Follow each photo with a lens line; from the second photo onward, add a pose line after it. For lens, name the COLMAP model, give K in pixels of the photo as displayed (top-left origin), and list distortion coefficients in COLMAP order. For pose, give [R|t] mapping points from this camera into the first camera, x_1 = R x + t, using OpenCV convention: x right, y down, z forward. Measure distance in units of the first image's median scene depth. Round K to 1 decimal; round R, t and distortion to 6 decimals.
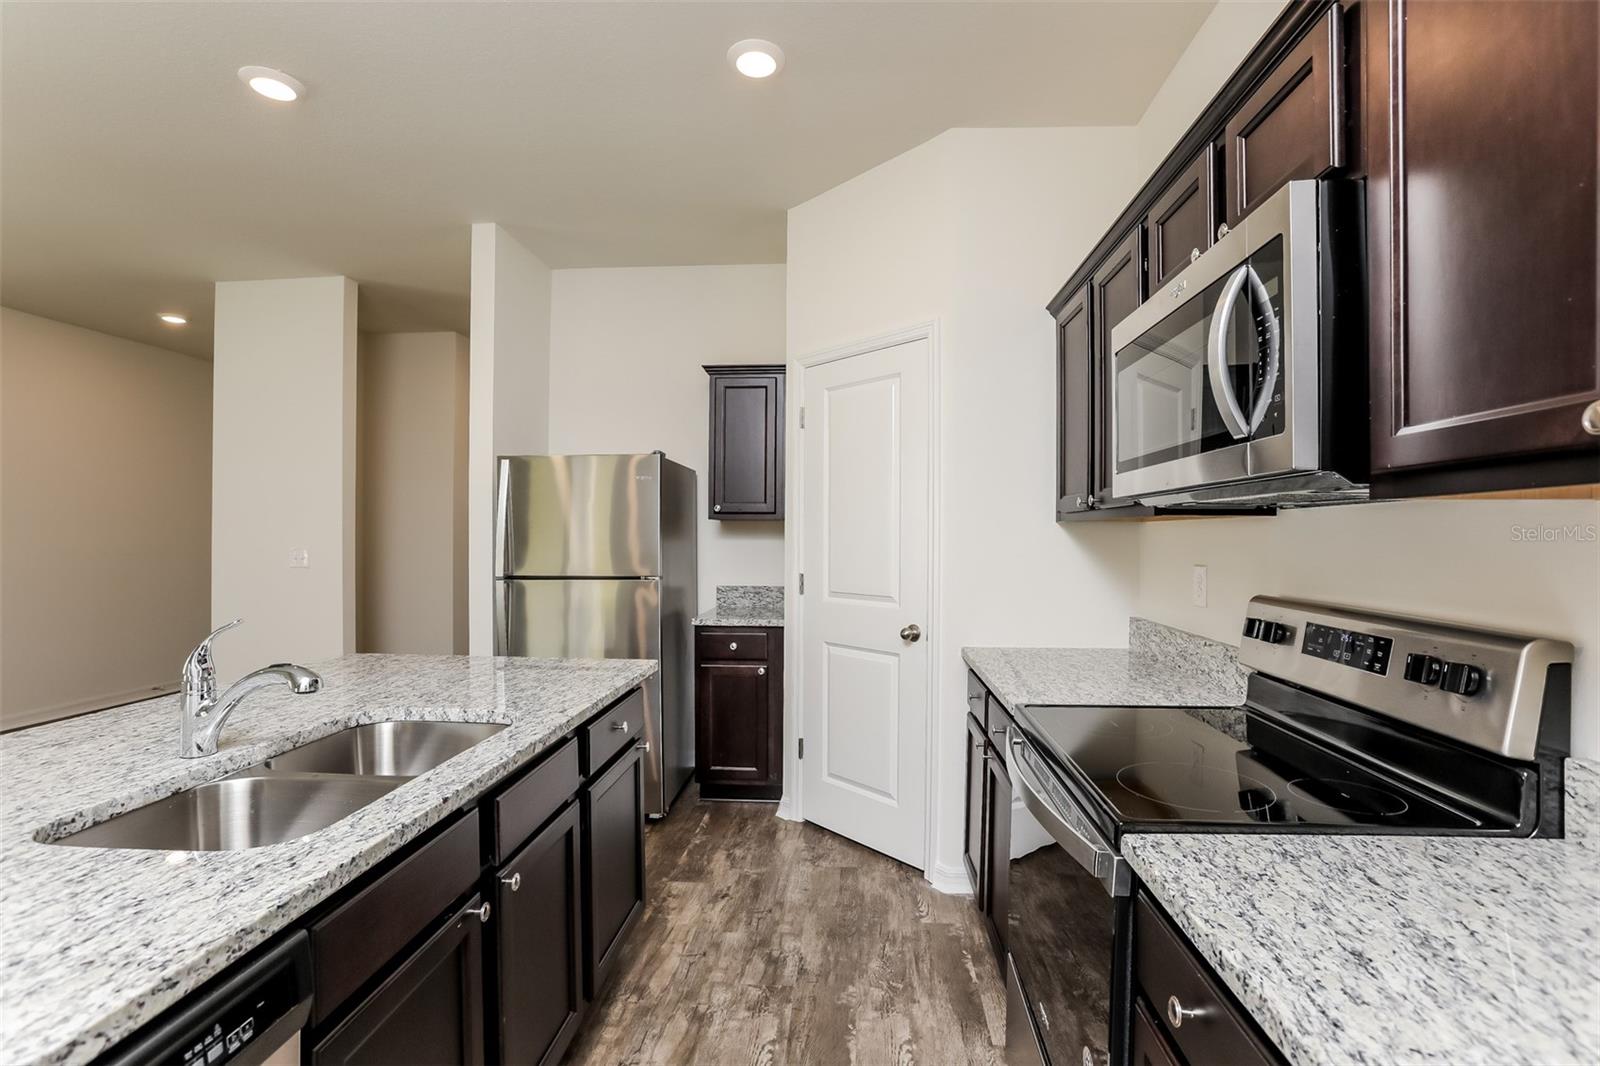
lens RADIAL K [[733.5, 0, 787.0], [0, 733.5, 526.5], [0, 0, 1]] dist [-0.061123, 0.022185]
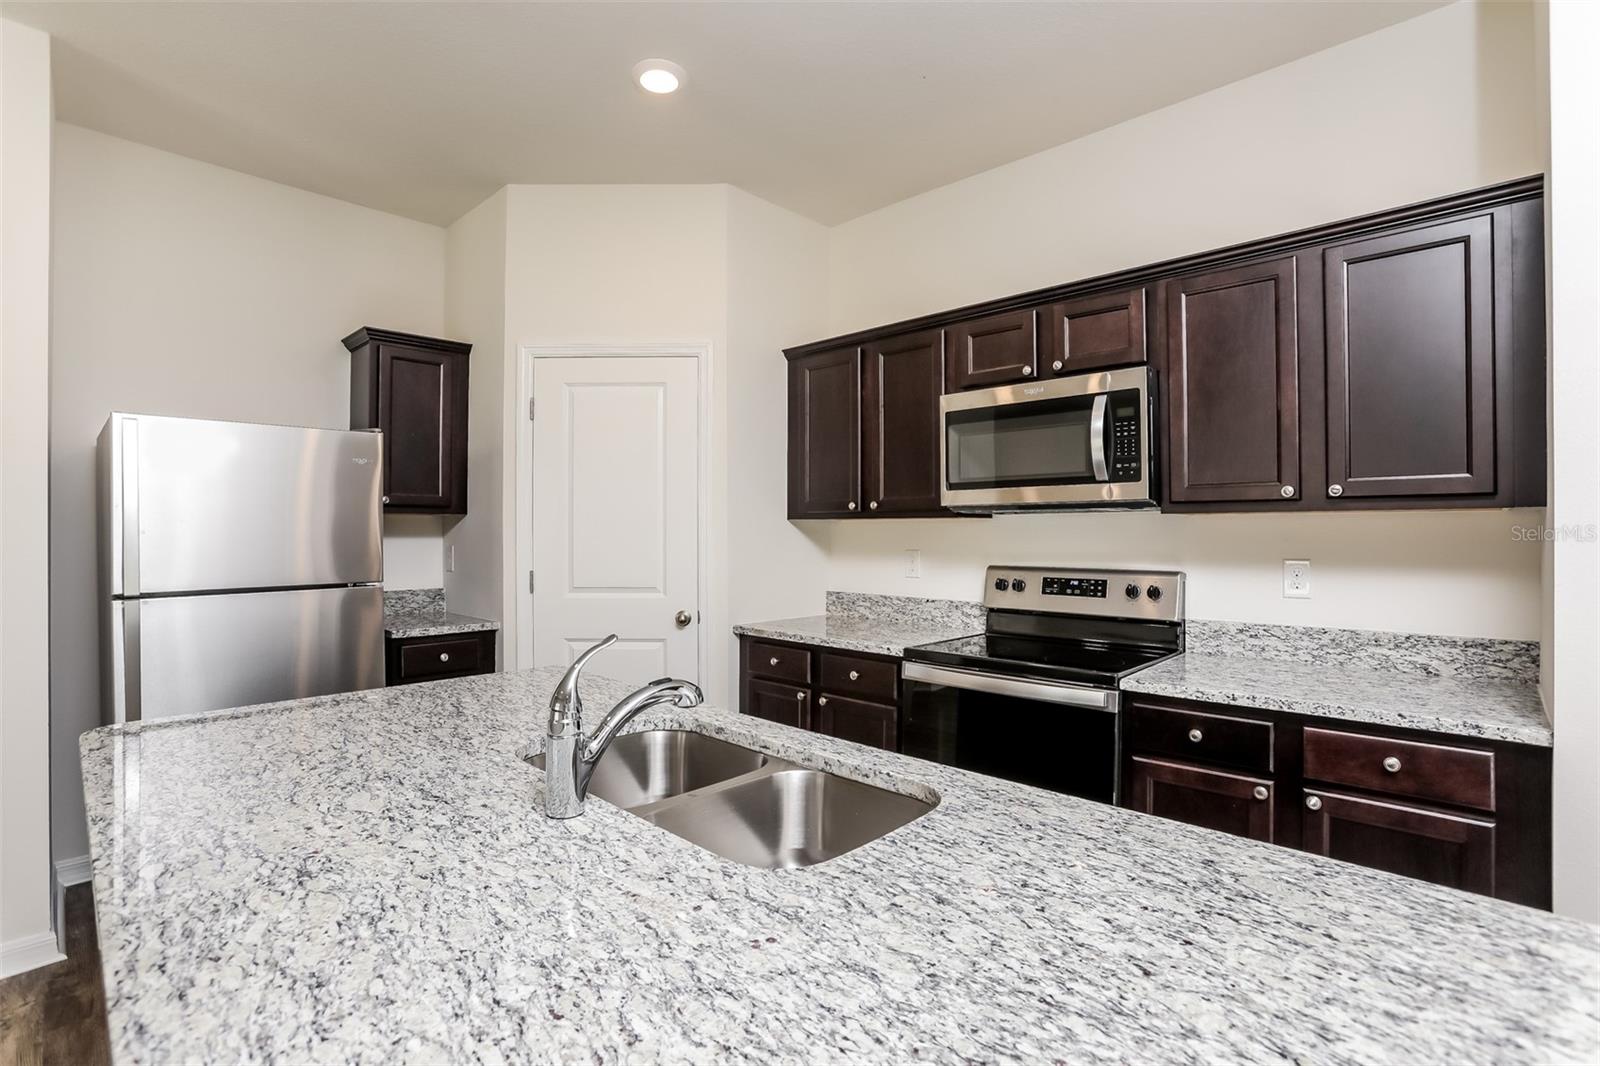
lens RADIAL K [[746.5, 0, 800.0], [0, 746.5, 533.0], [0, 0, 1]] dist [-0.077790, -0.000083]
pose [[0.649166, -0.006410, 0.760620, -1.159796], [-0.005452, 0.999900, 0.013079, -0.001242], [-0.760627, -0.012637, 0.649066, 0.247664]]
